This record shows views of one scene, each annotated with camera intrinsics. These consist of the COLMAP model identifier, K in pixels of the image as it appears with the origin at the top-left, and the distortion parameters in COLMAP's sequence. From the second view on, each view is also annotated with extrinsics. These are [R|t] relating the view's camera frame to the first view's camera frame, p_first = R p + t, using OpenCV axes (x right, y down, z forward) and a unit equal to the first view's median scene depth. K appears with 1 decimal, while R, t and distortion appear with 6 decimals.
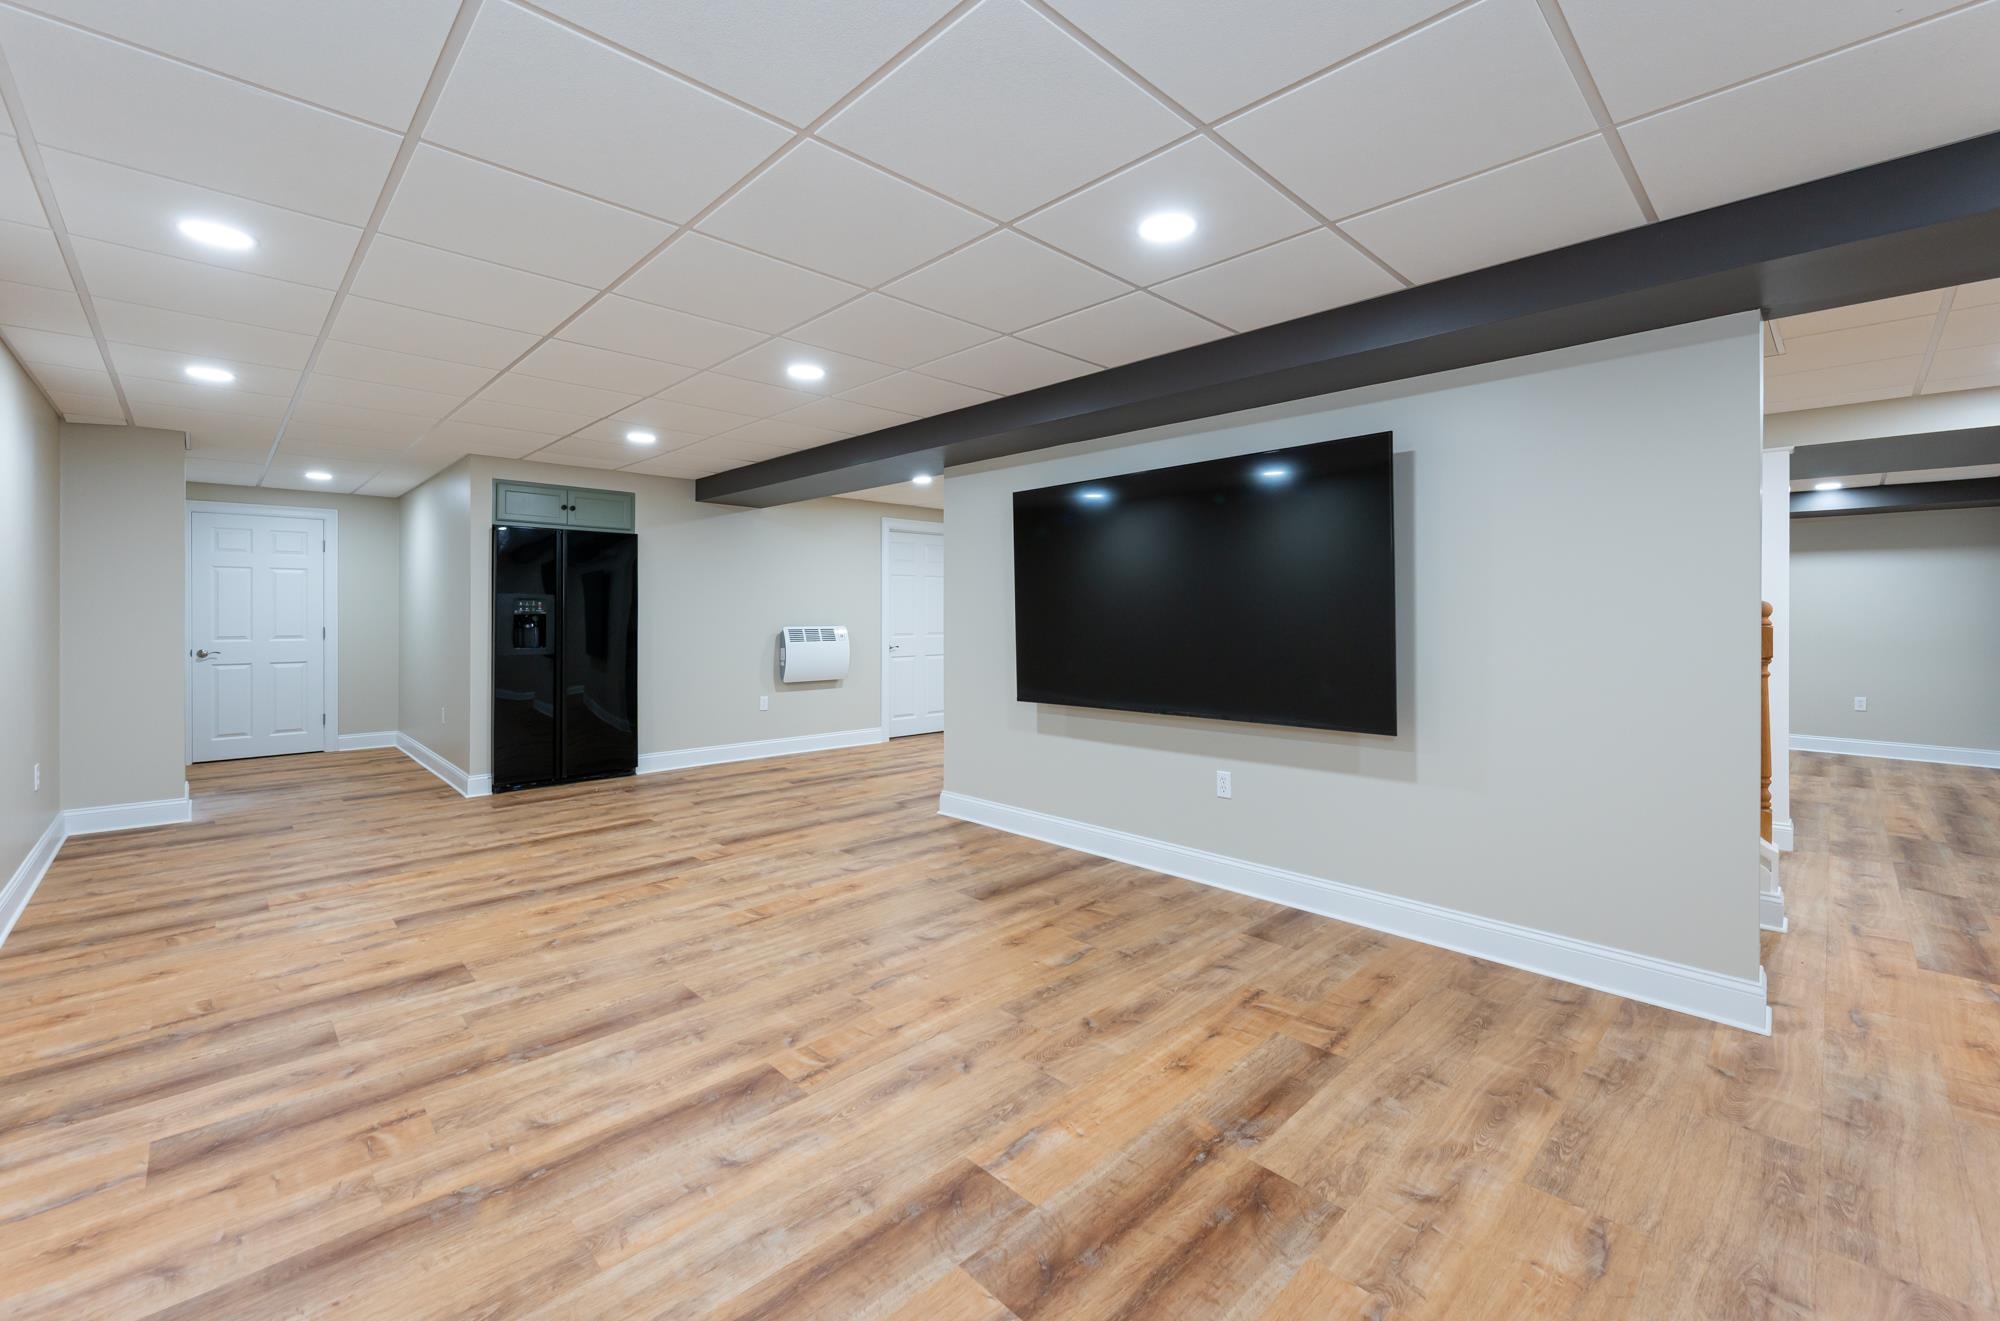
lens RADIAL K [[816.4, 0, 997.6], [0, 816.4, 617.0], [0, 0, 1]] dist [-0.000029, -0.000388]
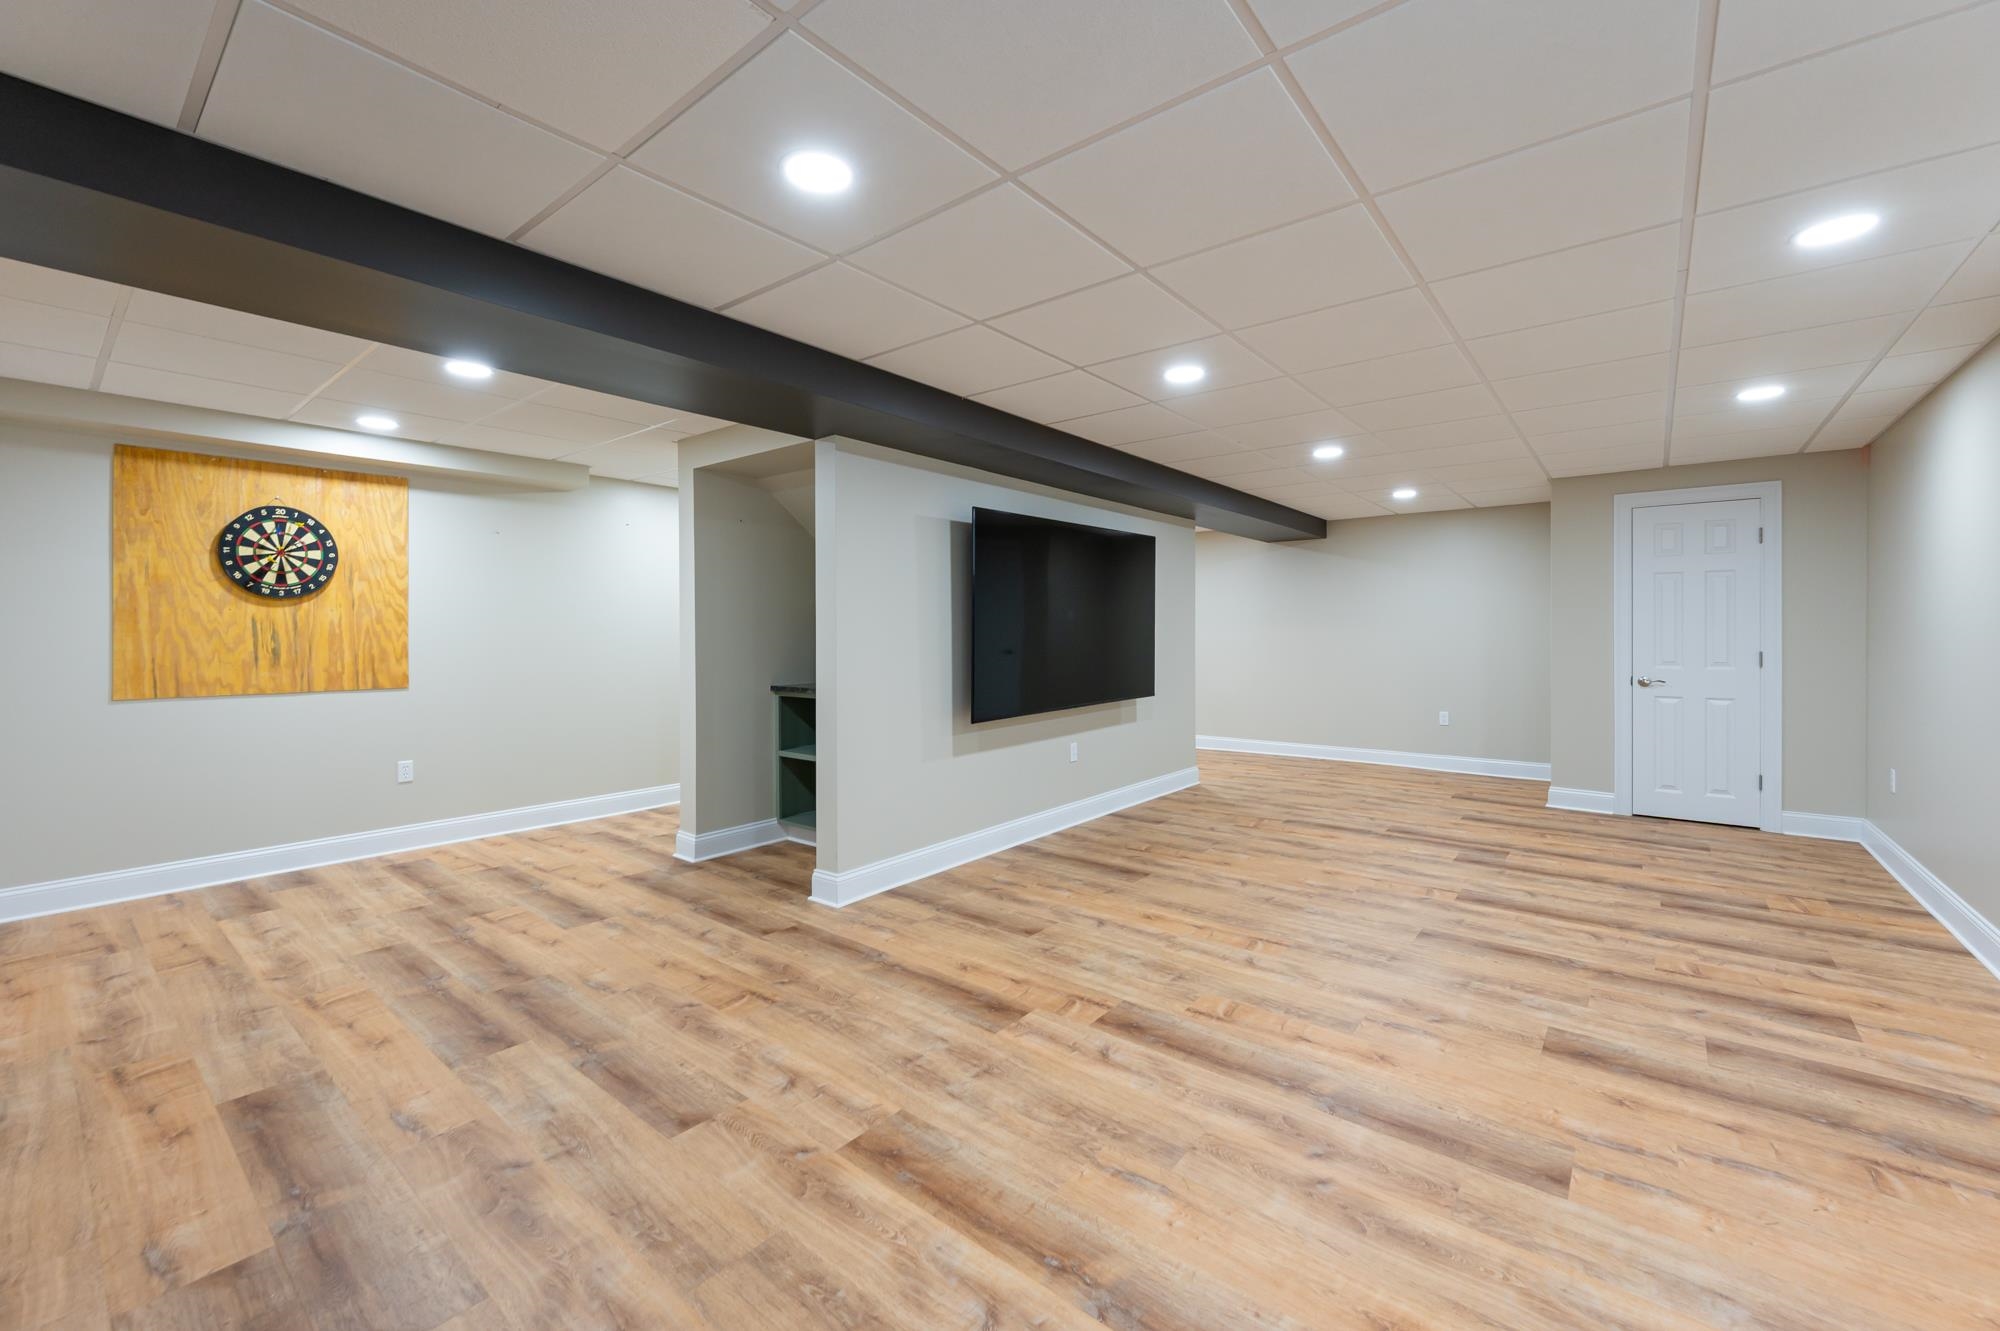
lens RADIAL K [[810.3, 0, 990.2], [0, 810.3, 662.3], [0, 0, 1]] dist [0.001243, 0.000404]
pose [[-0.116878, -0.037766, 0.992428, -1.510188], [0.004501, 0.999246, 0.038555, -0.011607], [-0.993136, 0.008973, -0.116619, 1.785525]]
